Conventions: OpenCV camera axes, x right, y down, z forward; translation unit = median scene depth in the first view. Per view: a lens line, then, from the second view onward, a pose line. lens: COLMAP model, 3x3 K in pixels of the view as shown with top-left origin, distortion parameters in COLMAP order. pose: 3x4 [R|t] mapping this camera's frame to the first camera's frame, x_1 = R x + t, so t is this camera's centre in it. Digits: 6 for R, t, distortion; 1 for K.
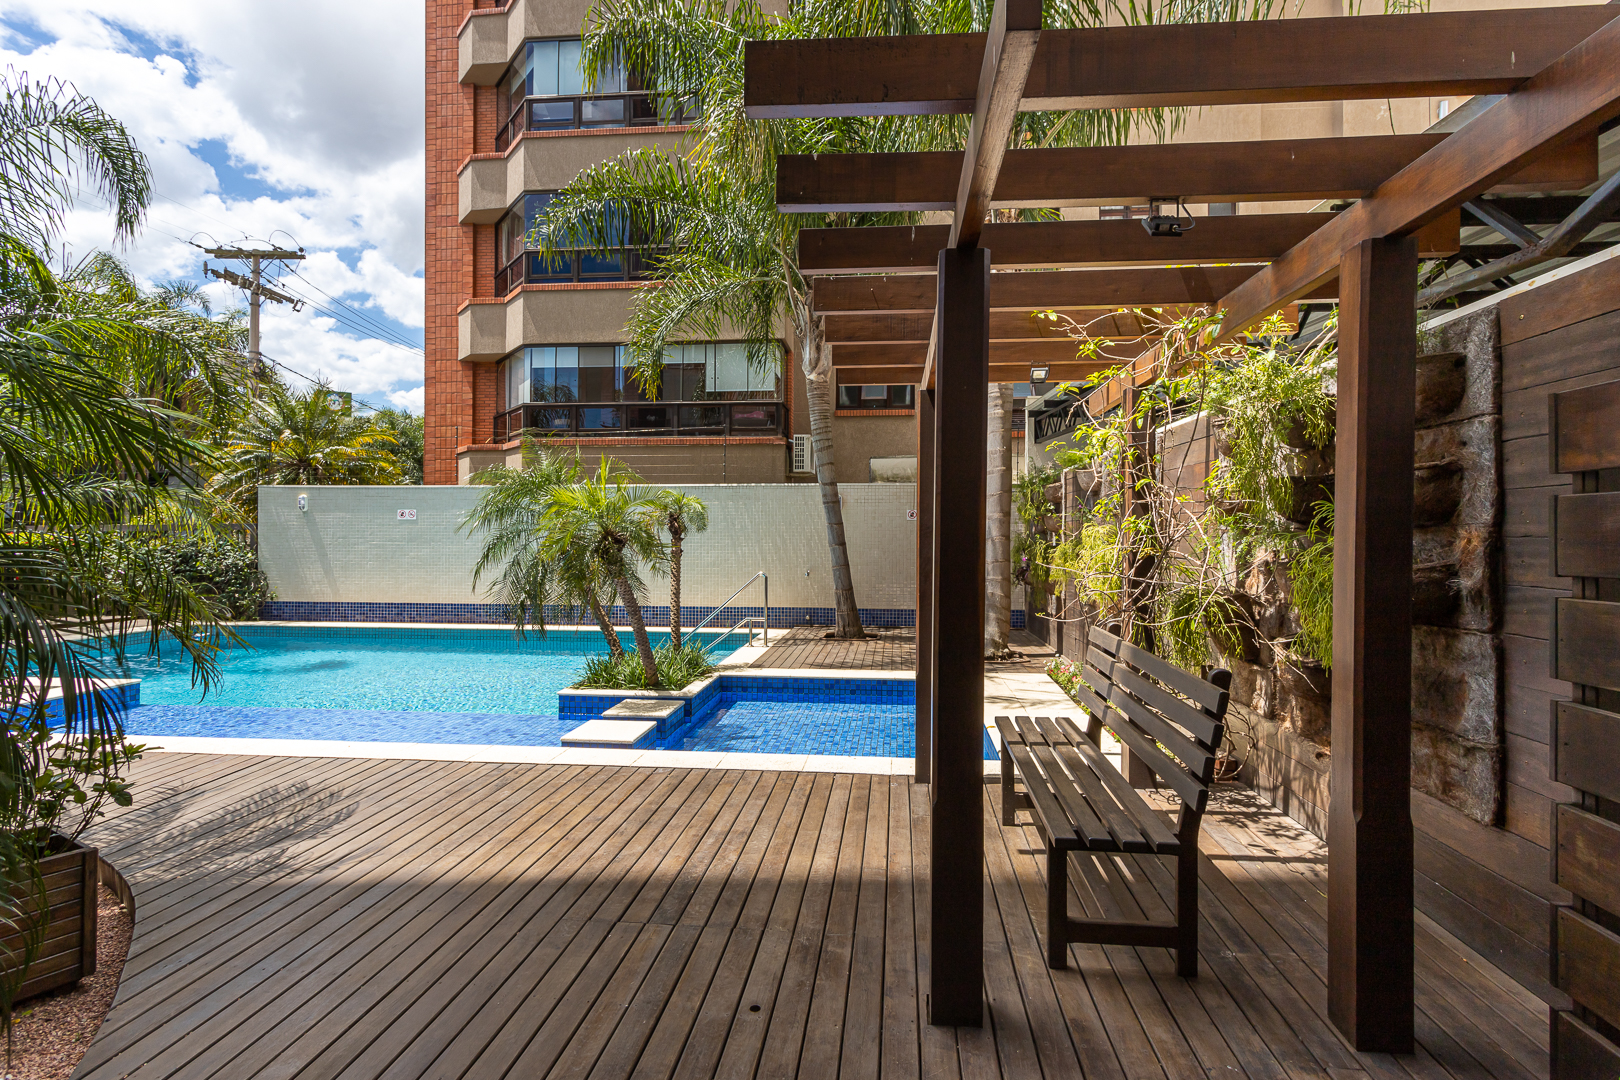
lens RADIAL K [[785.0, 0, 833.7], [0, 785.0, 513.2], [0, 0, 1]] dist [-0.001565, 0.000079]
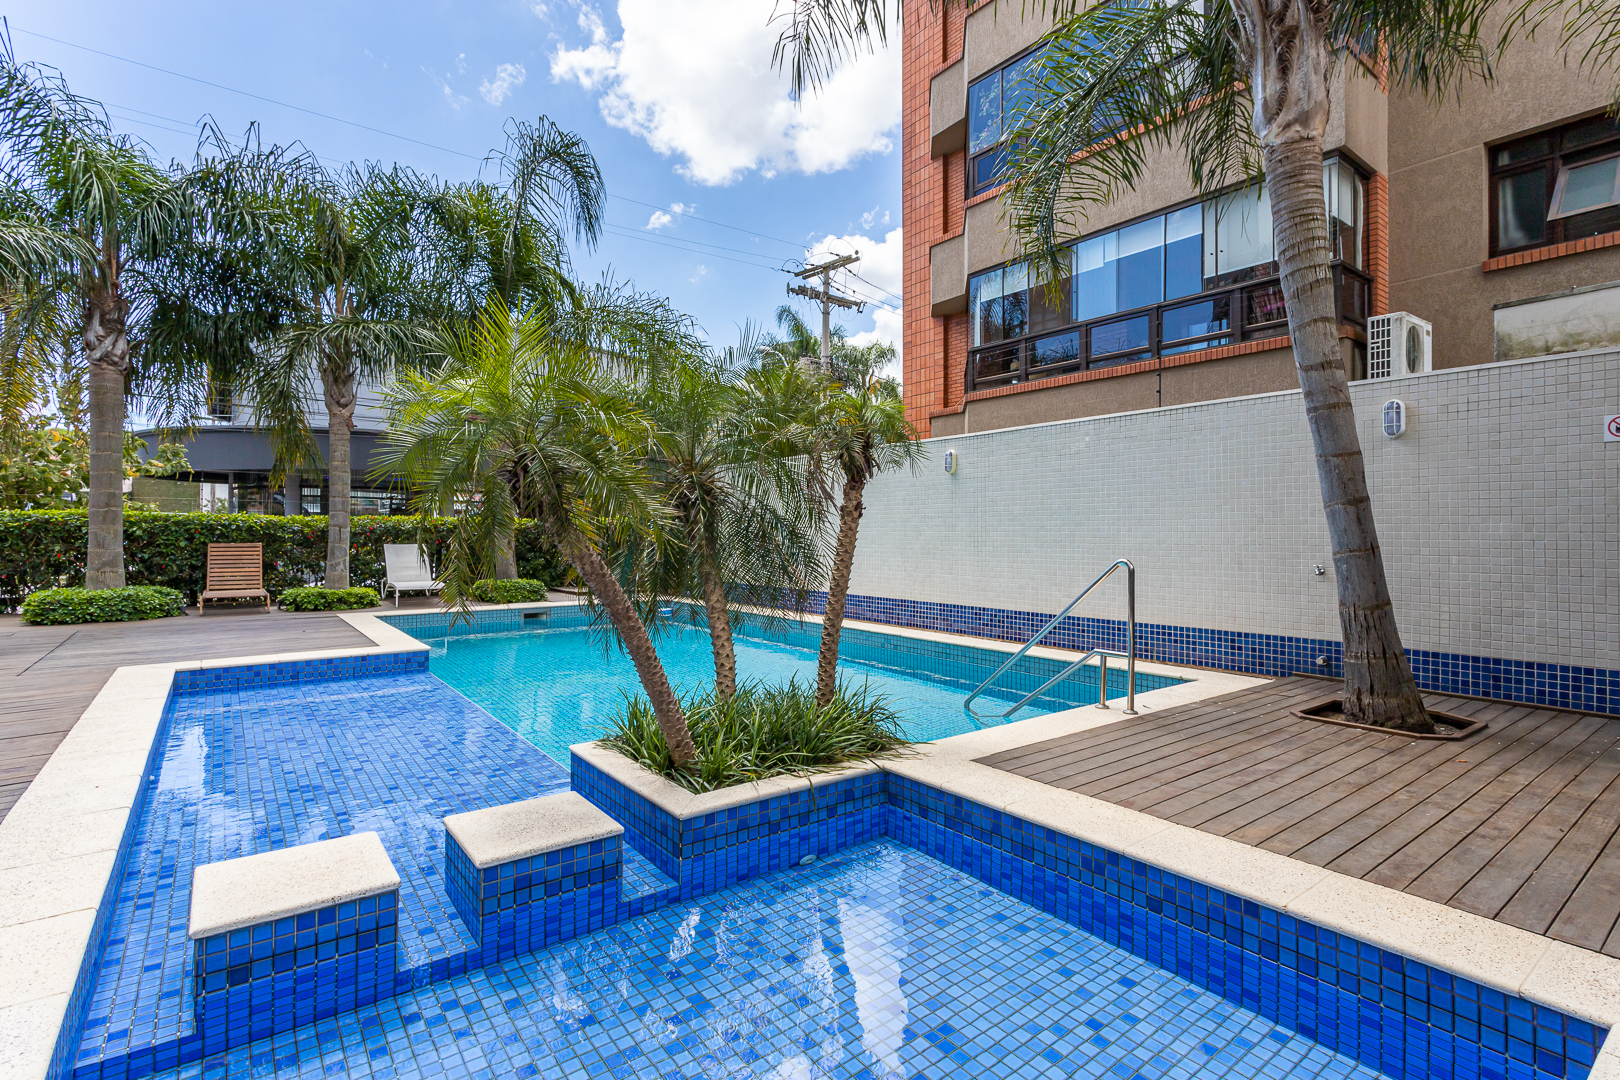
lens RADIAL K [[790.1, 0, 815.1], [0, 790.1, 520.9], [0, 0, 1]] dist [-0.000407, -0.000746]
pose [[0.671710, -0.012911, -0.740701, 0.087870], [0.021731, 0.999761, 0.002281, 0.028537], [0.740495, -0.017628, 0.671830, 0.326780]]
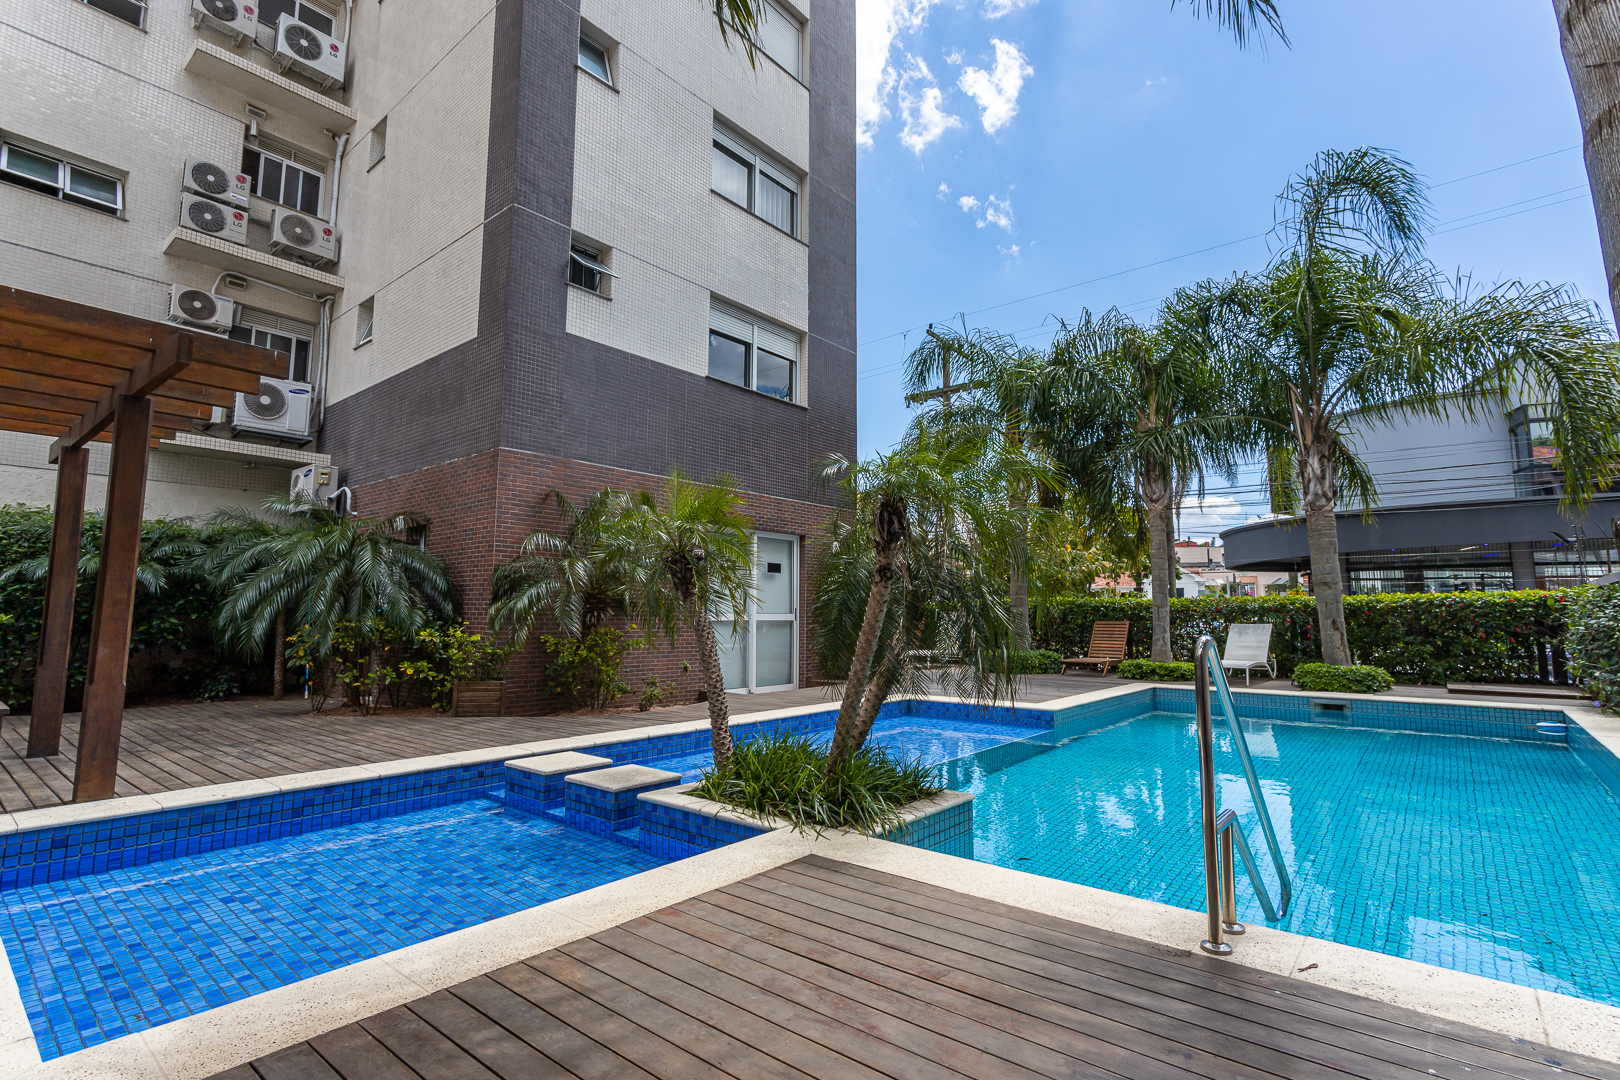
lens RADIAL K [[760.7, 0, 828.2], [0, 760.7, 528.5], [0, 0, 1]] dist [-0.002724, -0.000287]
pose [[-0.567130, -0.099598, -0.817584, 0.112257], [0.019330, 0.990779, -0.134105, 0.043461], [0.823402, -0.091859, -0.559975, 0.636721]]
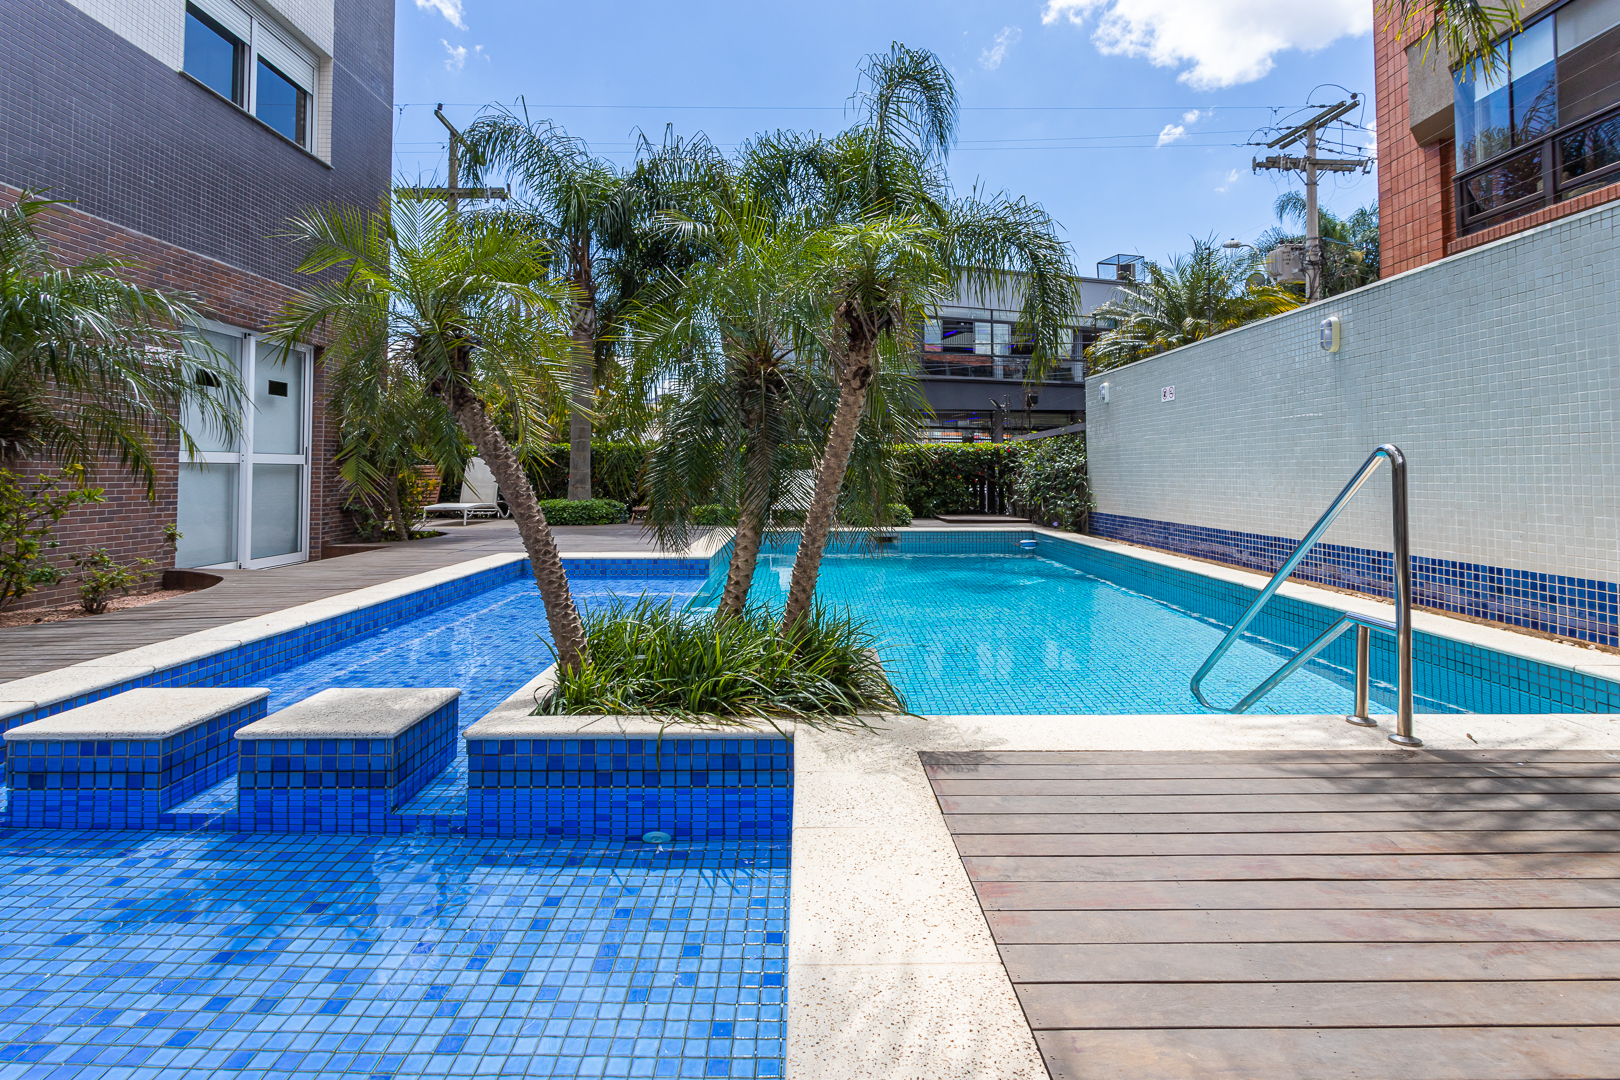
lens RADIAL K [[788.6, 0, 804.0], [0, 788.6, 446.0], [0, 0, 1]] dist [0.000232, -0.000221]
pose [[0.087659, -0.036654, -0.995476, 0.091220], [0.029531, 0.998979, -0.034183, 0.048251], [0.995713, -0.026401, 0.088652, 0.482993]]
